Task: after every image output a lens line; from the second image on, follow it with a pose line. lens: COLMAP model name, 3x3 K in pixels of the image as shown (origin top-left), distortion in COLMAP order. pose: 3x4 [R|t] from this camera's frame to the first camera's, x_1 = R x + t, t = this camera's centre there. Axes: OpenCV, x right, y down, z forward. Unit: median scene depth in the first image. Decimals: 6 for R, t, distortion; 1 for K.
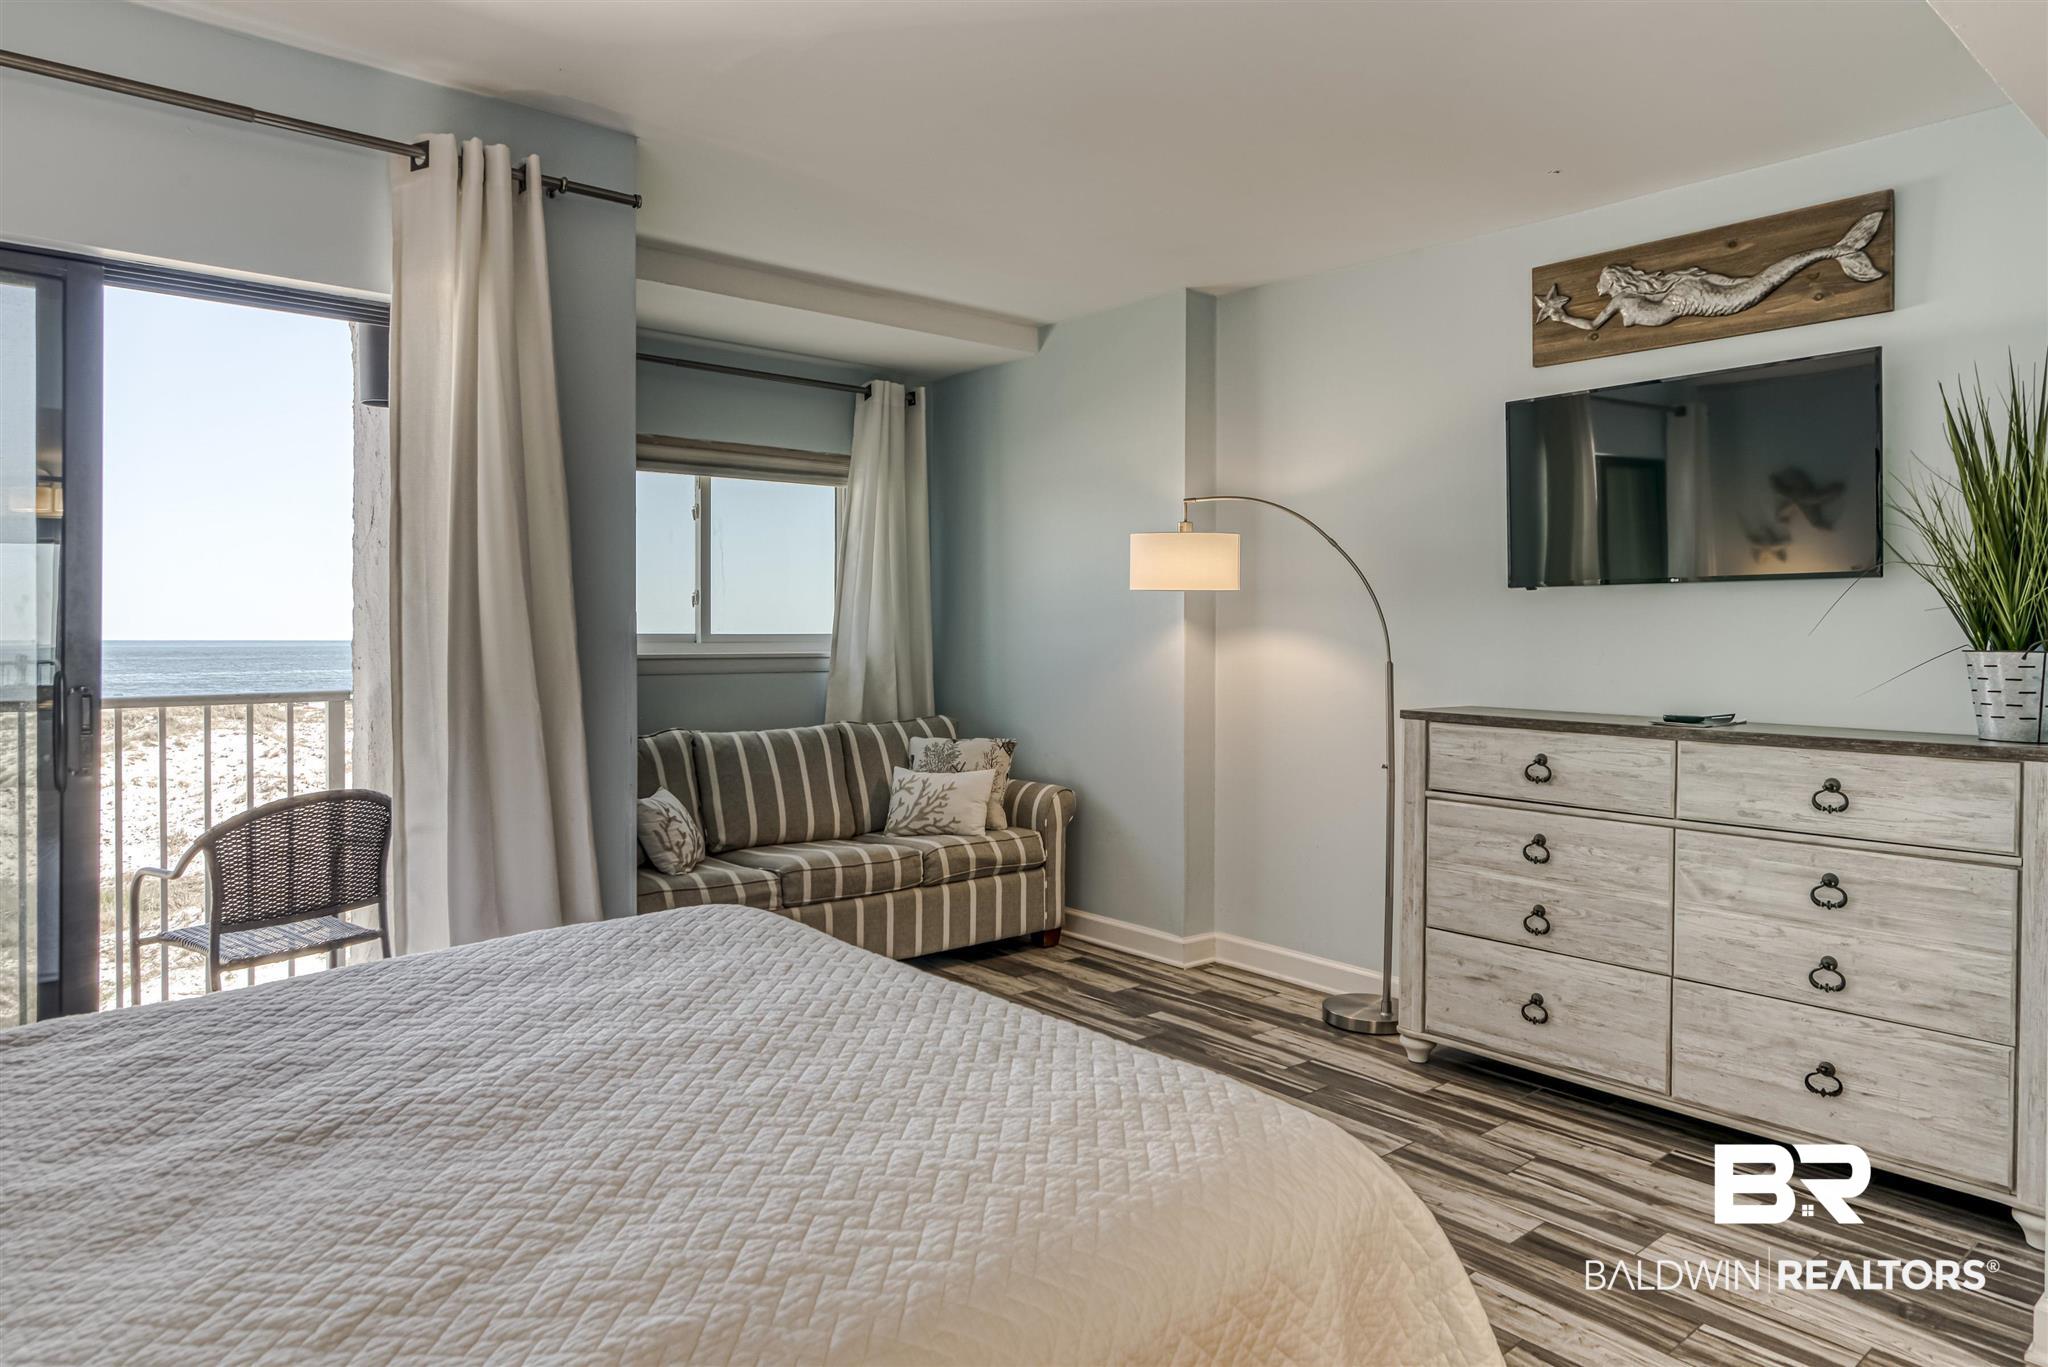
lens RADIAL K [[1259.6, 0, 1034.6], [0, 1259.6, 643.5], [0, 0, 1]] dist [0.013561, 0.001844]
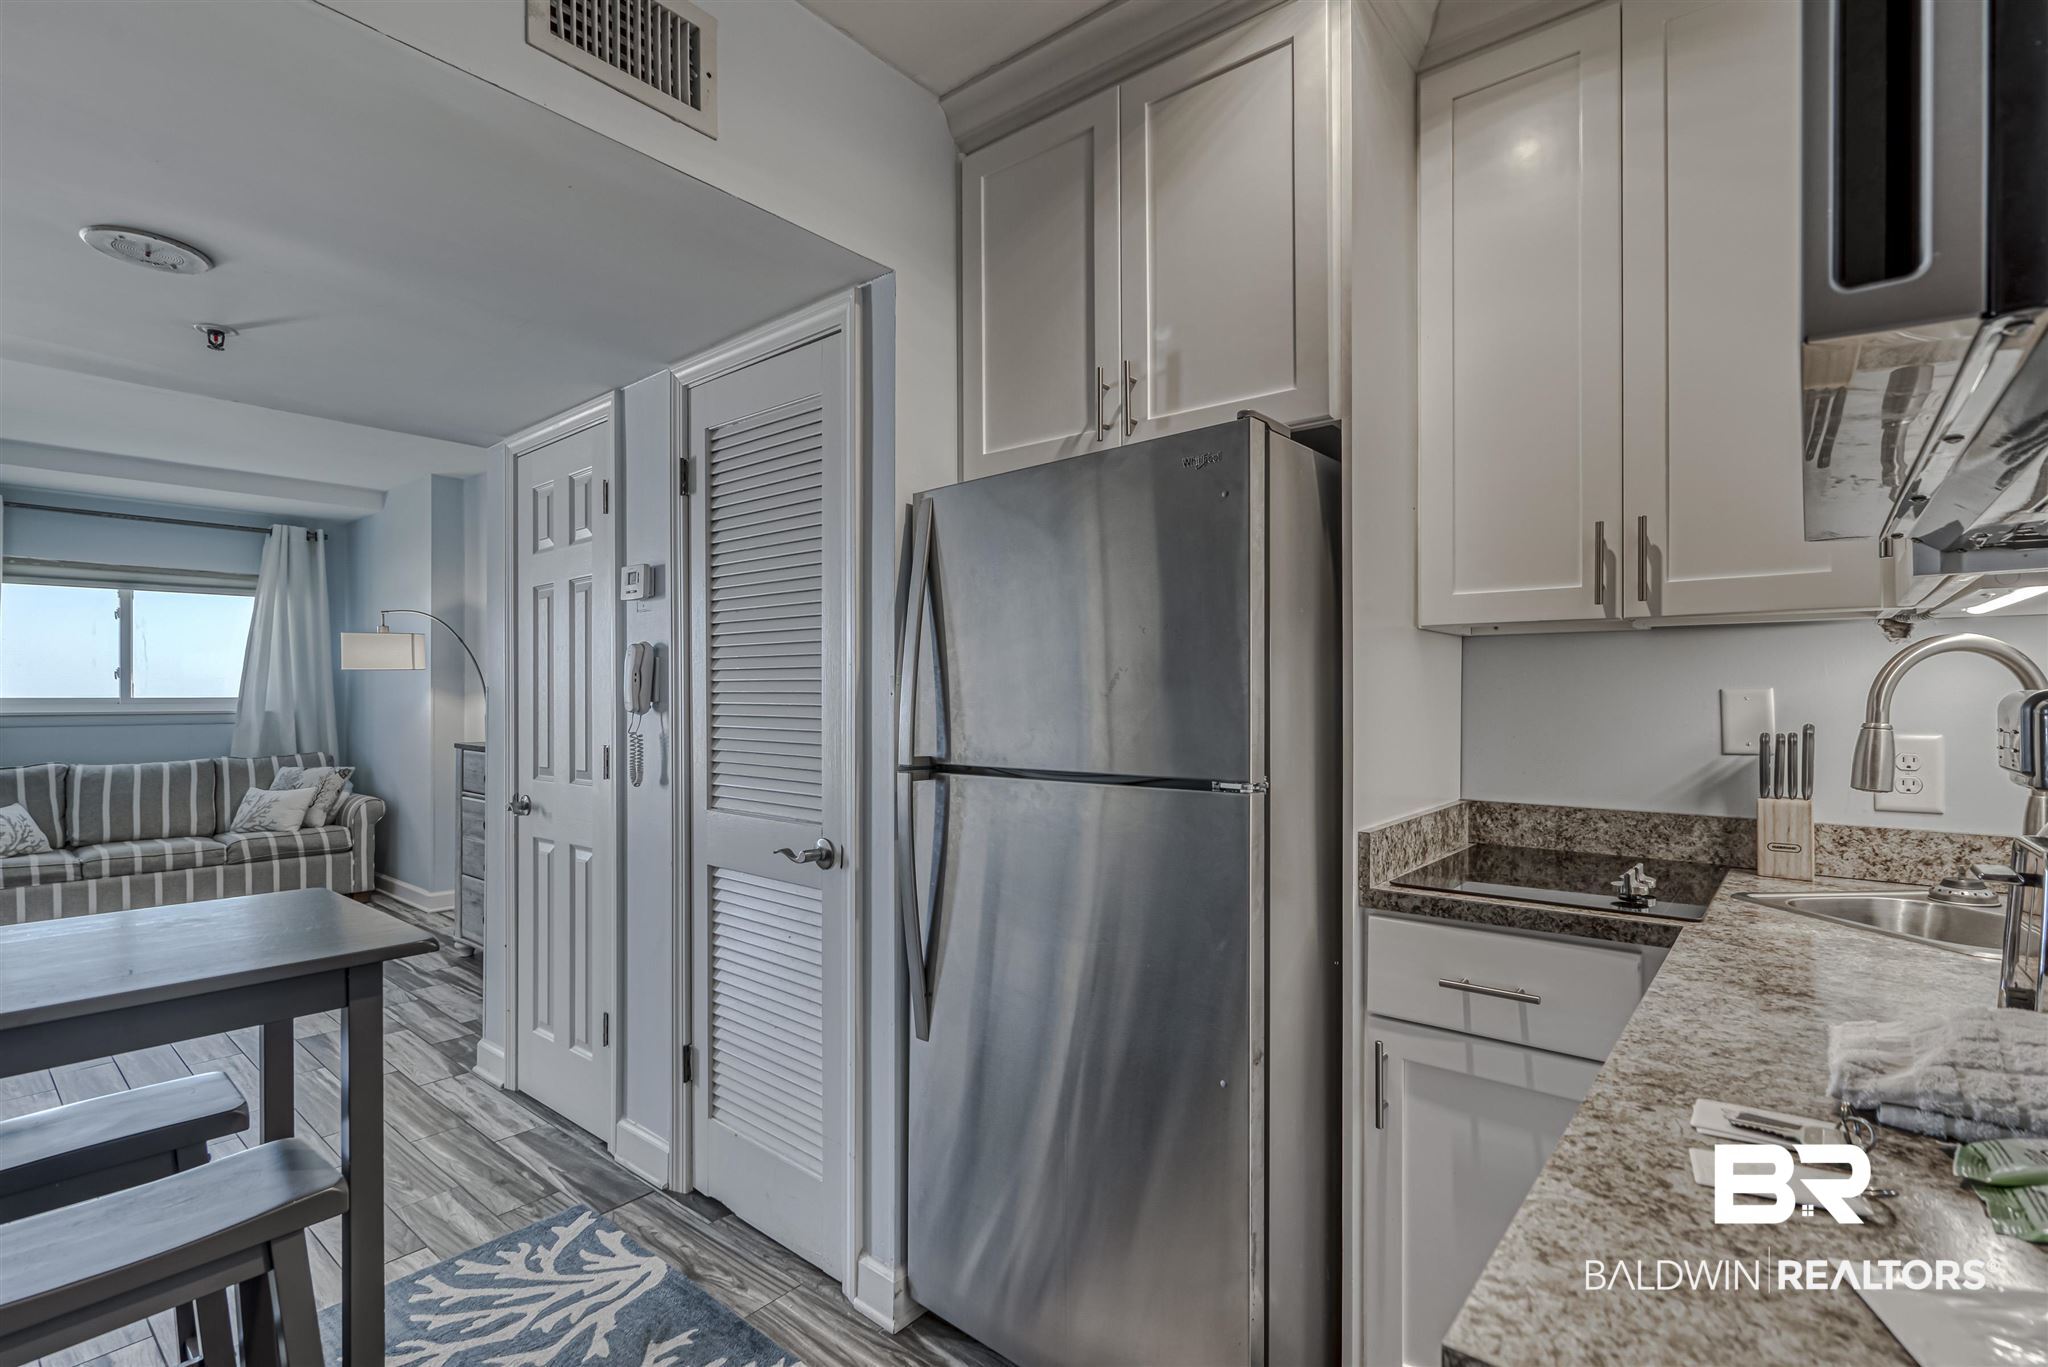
lens RADIAL K [[954.0, 0, 1033.7], [0, 954.0, 702.4], [0, 0, 1]] dist [0.000392, 0.000023]
pose [[0.986556, -0.004502, 0.163360, 0.612587], [0.004565, 0.999990, -0.000011, 0.002263], [-0.163359, 0.000757, 0.986566, -0.257965]]
